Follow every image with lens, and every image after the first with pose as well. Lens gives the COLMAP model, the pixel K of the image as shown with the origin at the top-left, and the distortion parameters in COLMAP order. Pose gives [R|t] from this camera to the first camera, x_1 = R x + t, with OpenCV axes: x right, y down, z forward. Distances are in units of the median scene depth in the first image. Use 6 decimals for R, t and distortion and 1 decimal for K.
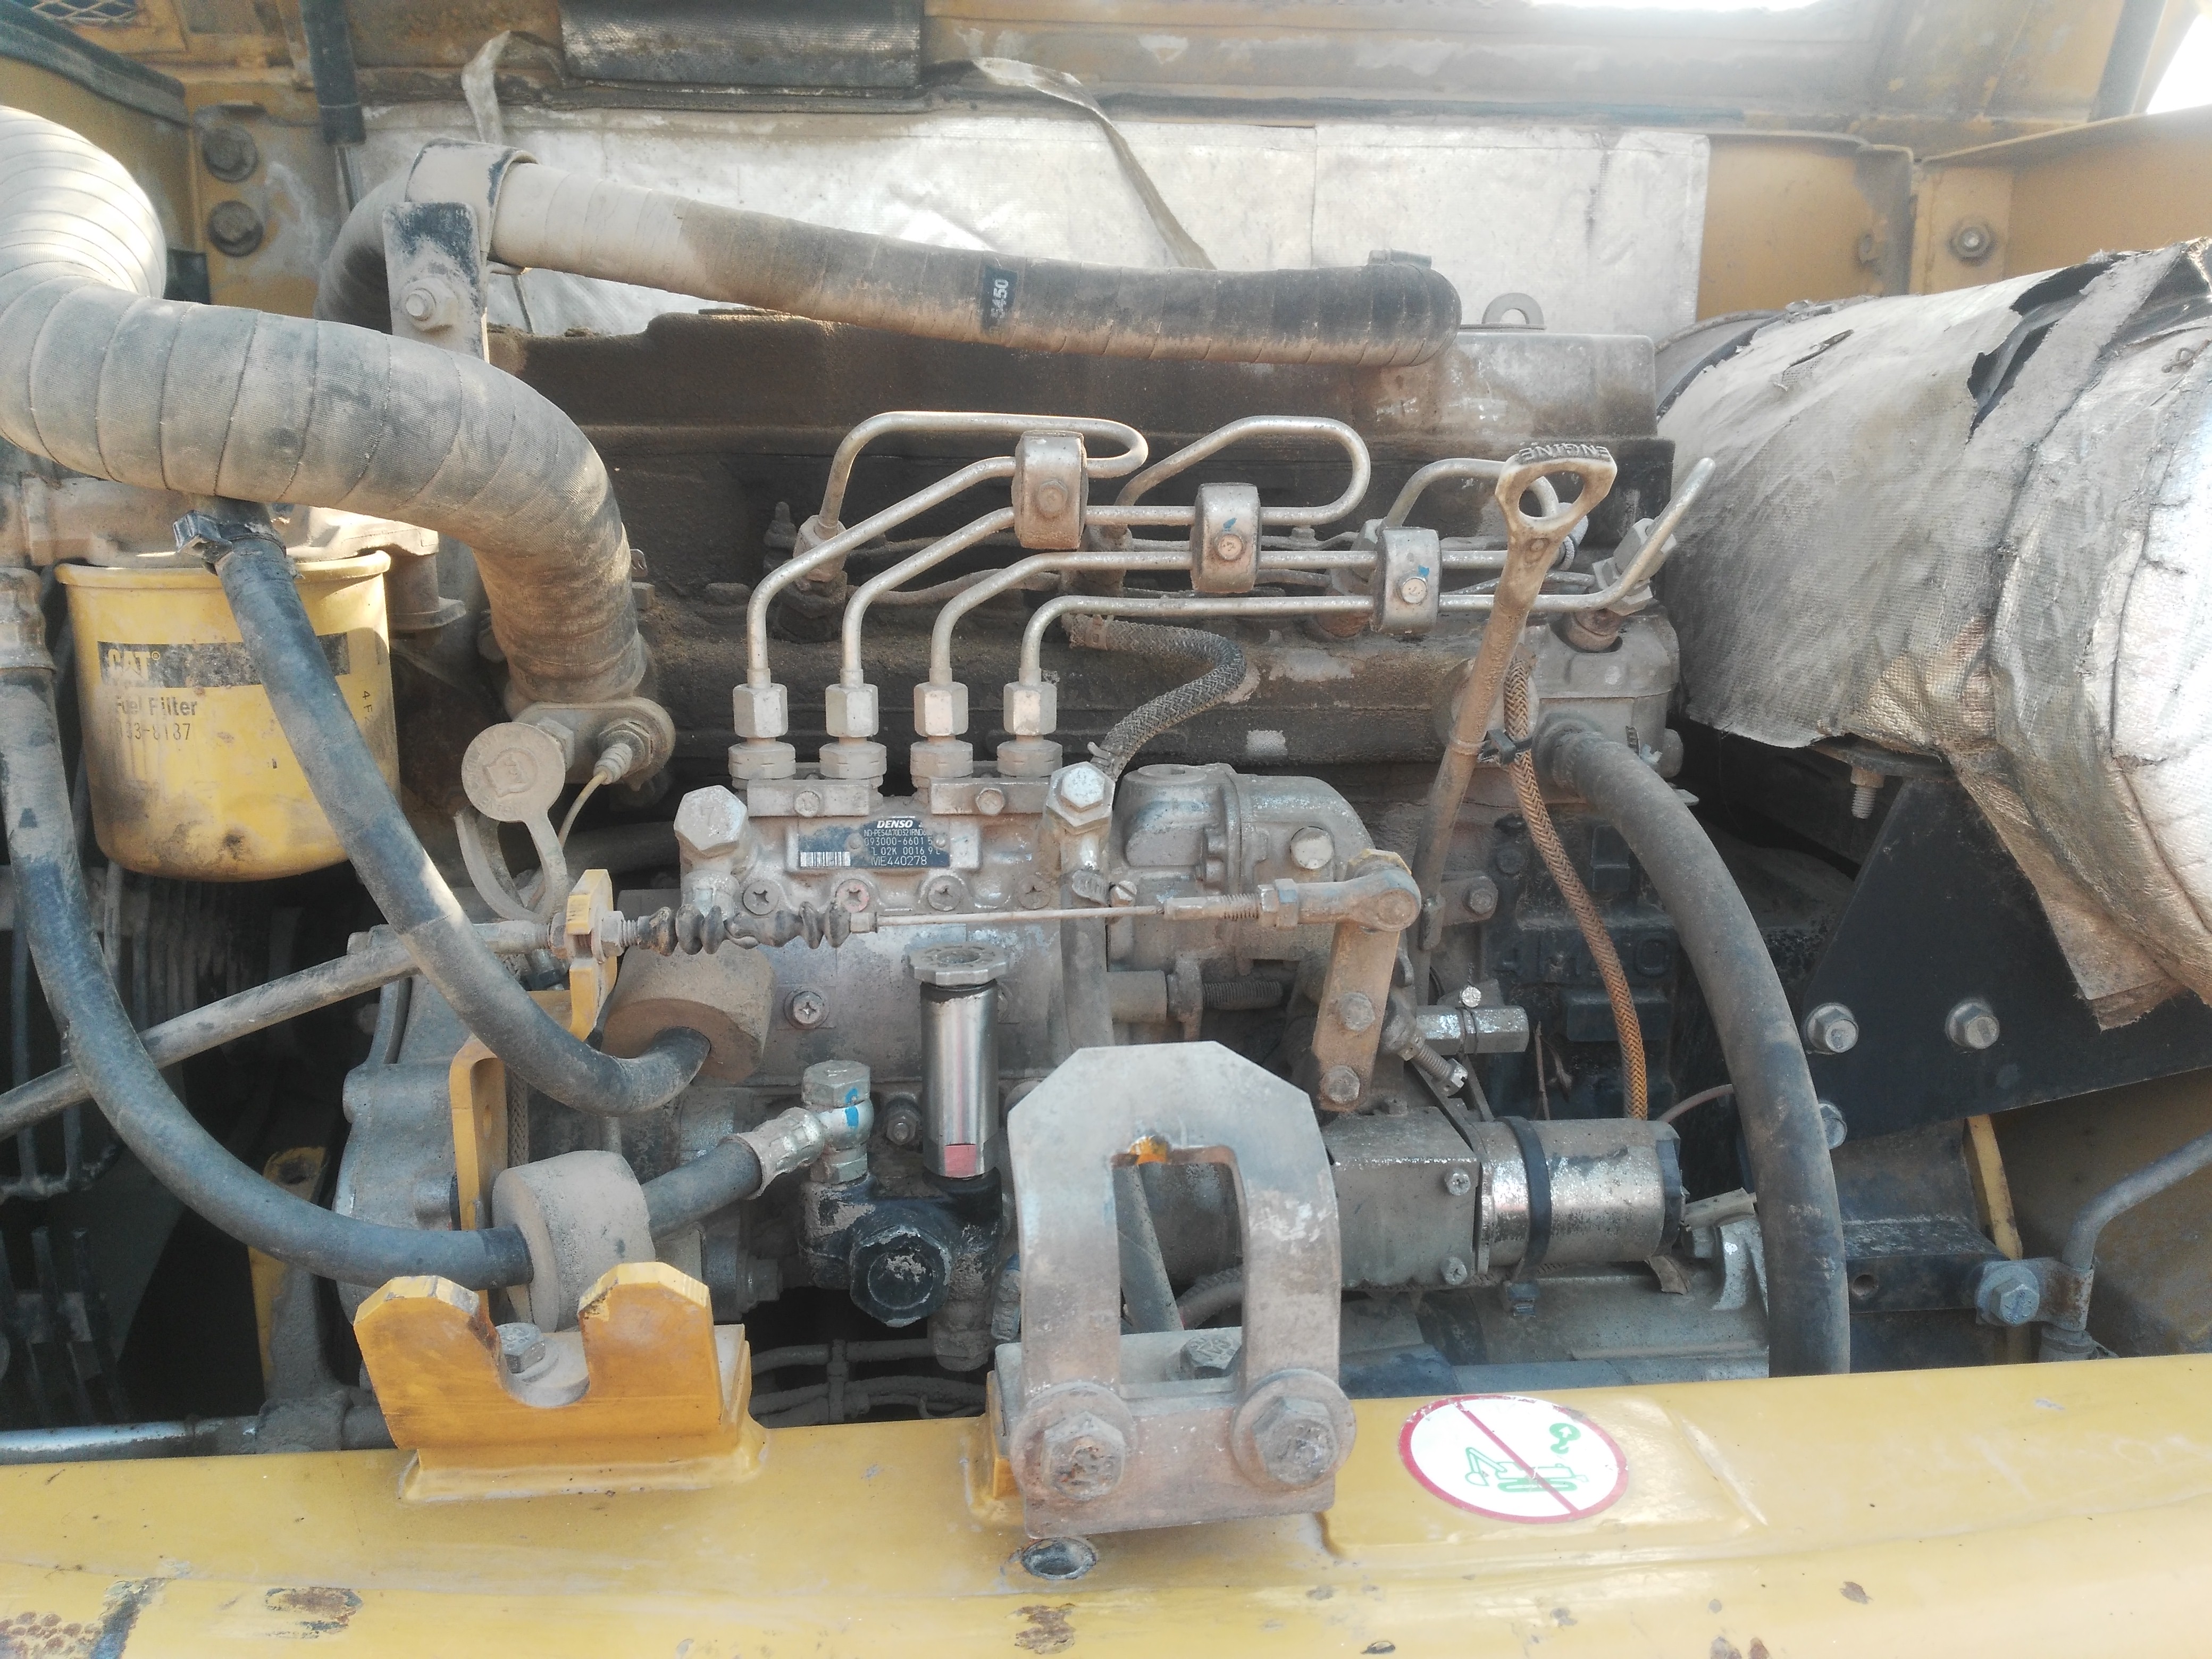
lens RADIAL K [[1797.0, 0, 1122.1], [0, 1797.0, 822.6], [0, 0, 1]] dist [0.018201, -0.000220]
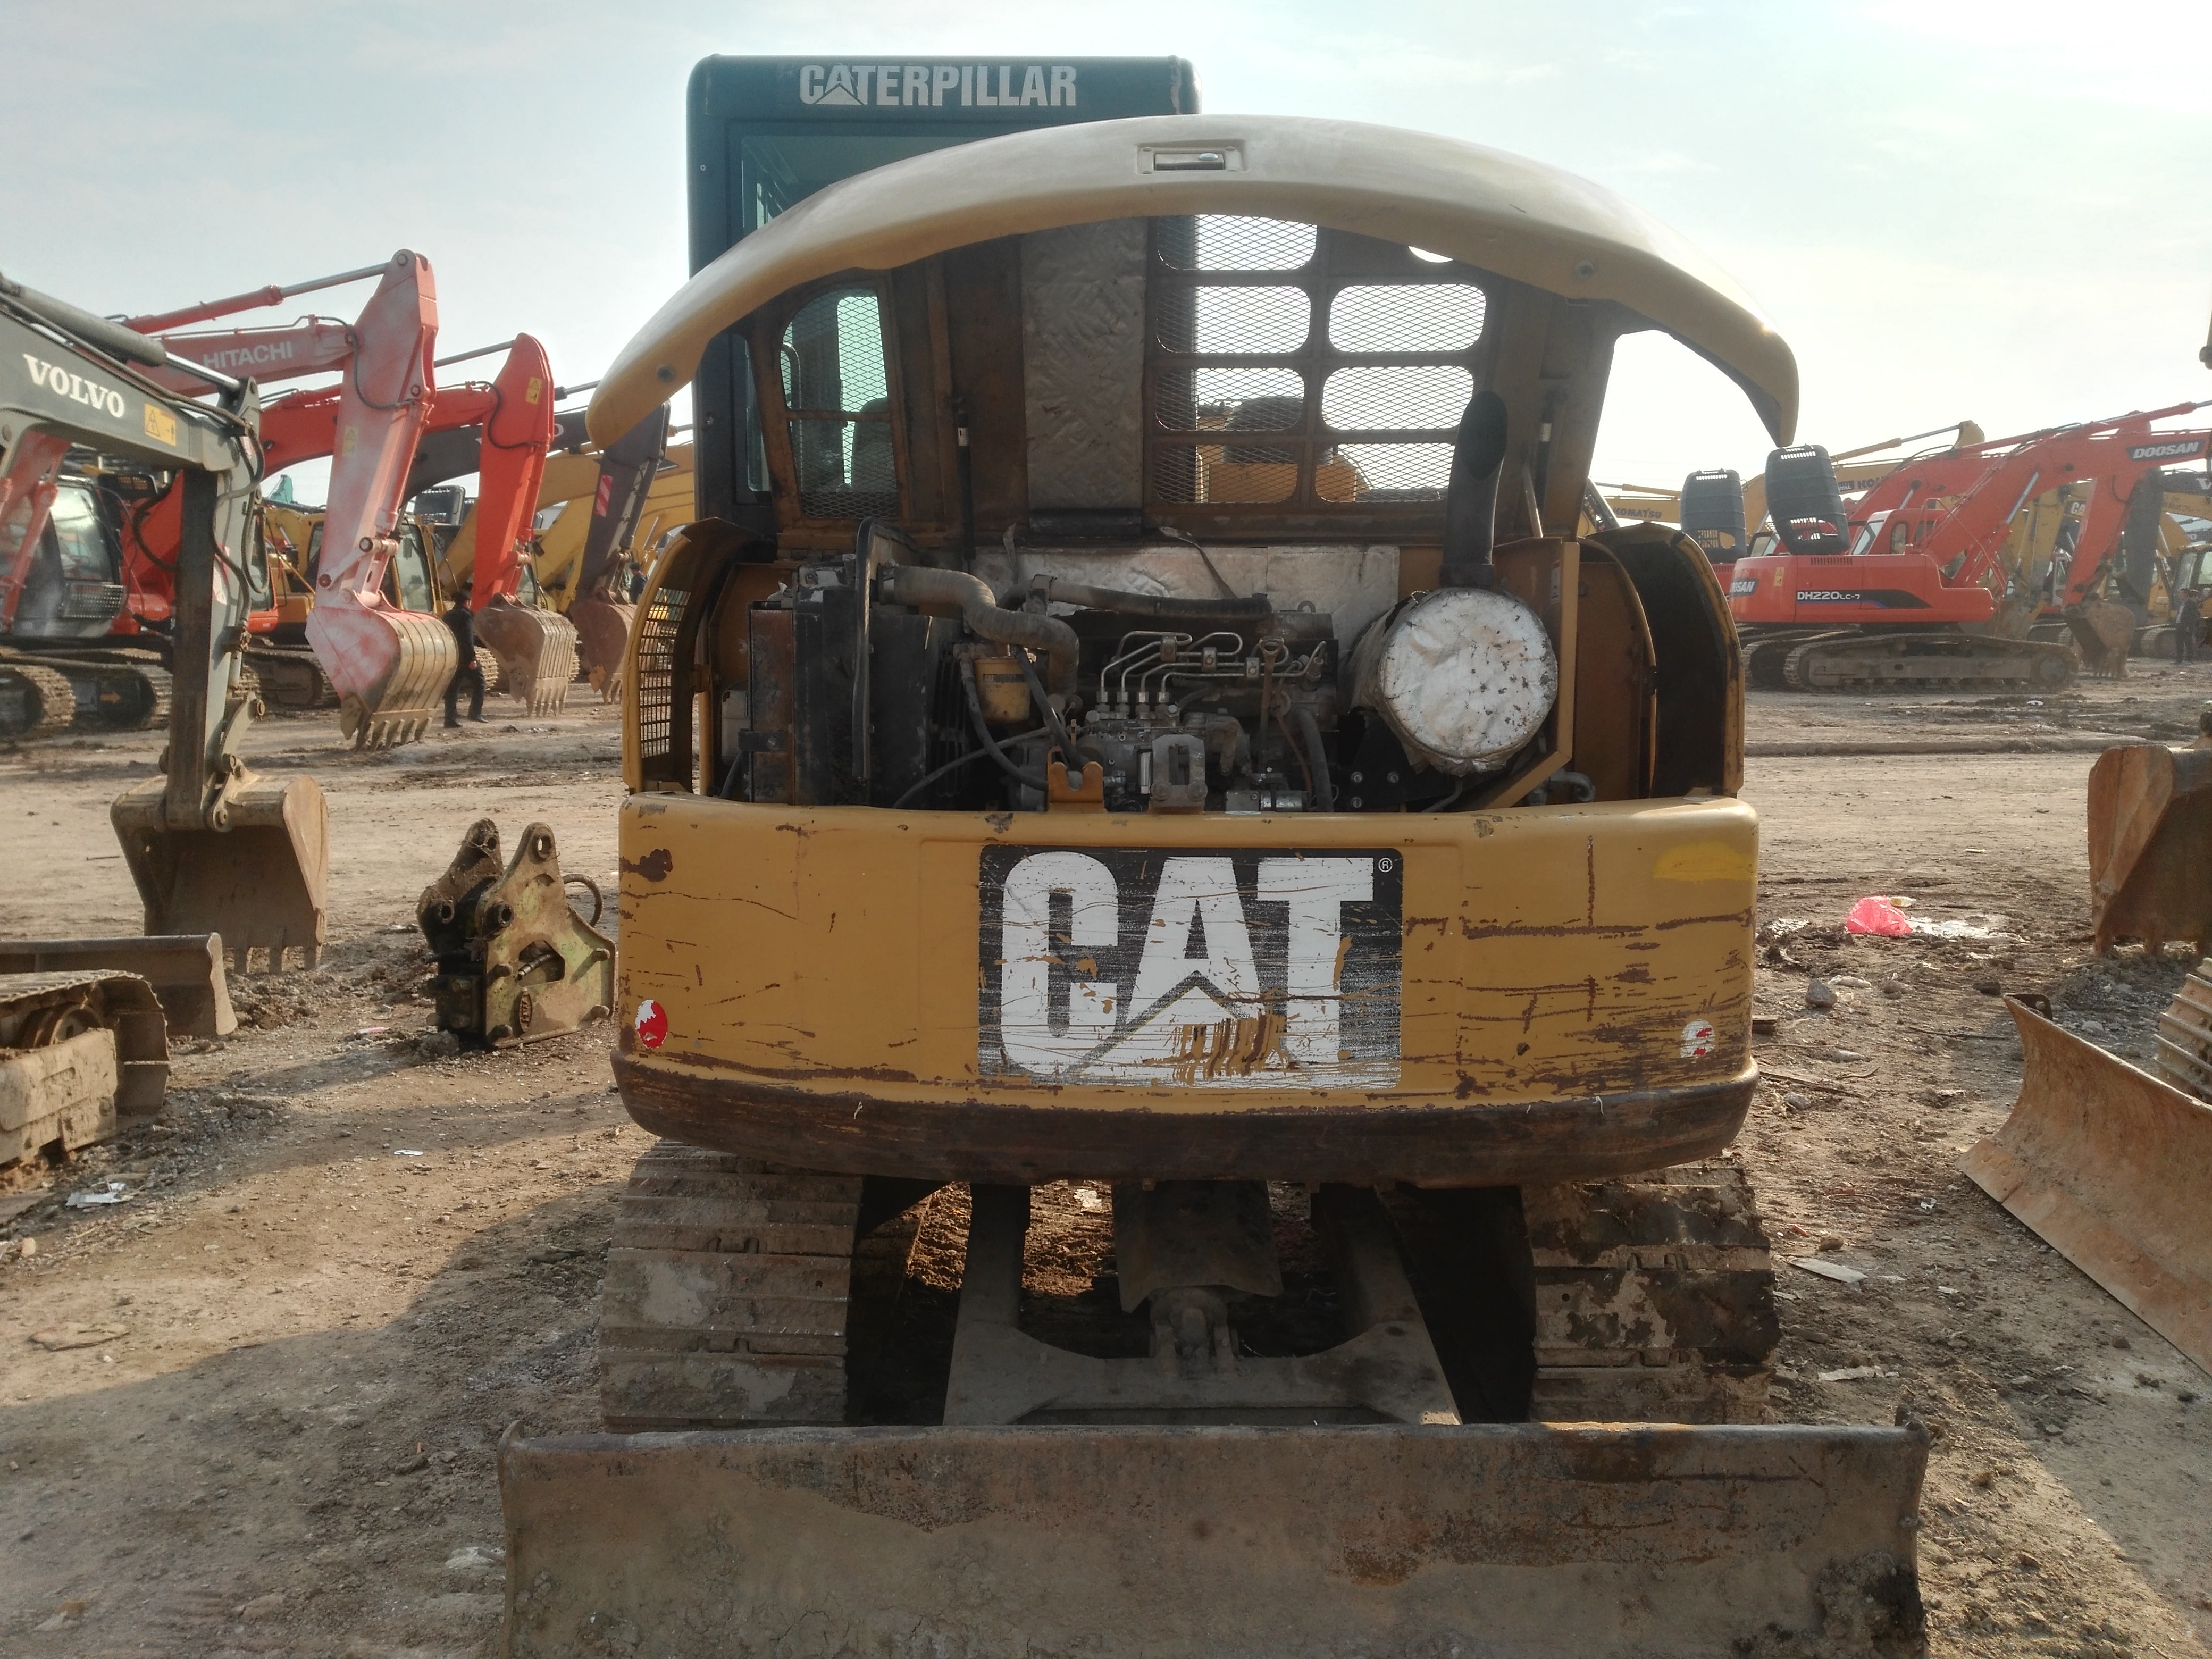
lens RADIAL K [[1797.0, 0, 1101.4], [0, 1797.0, 834.7], [0, 0, 1]] dist [0.018201, -0.000220]
pose [[0.991782, 0.008010, -0.127691, 0.354893], [-0.025174, 0.990746, -0.133378, 0.839155], [0.125441, 0.135496, 0.982805, -3.213634]]
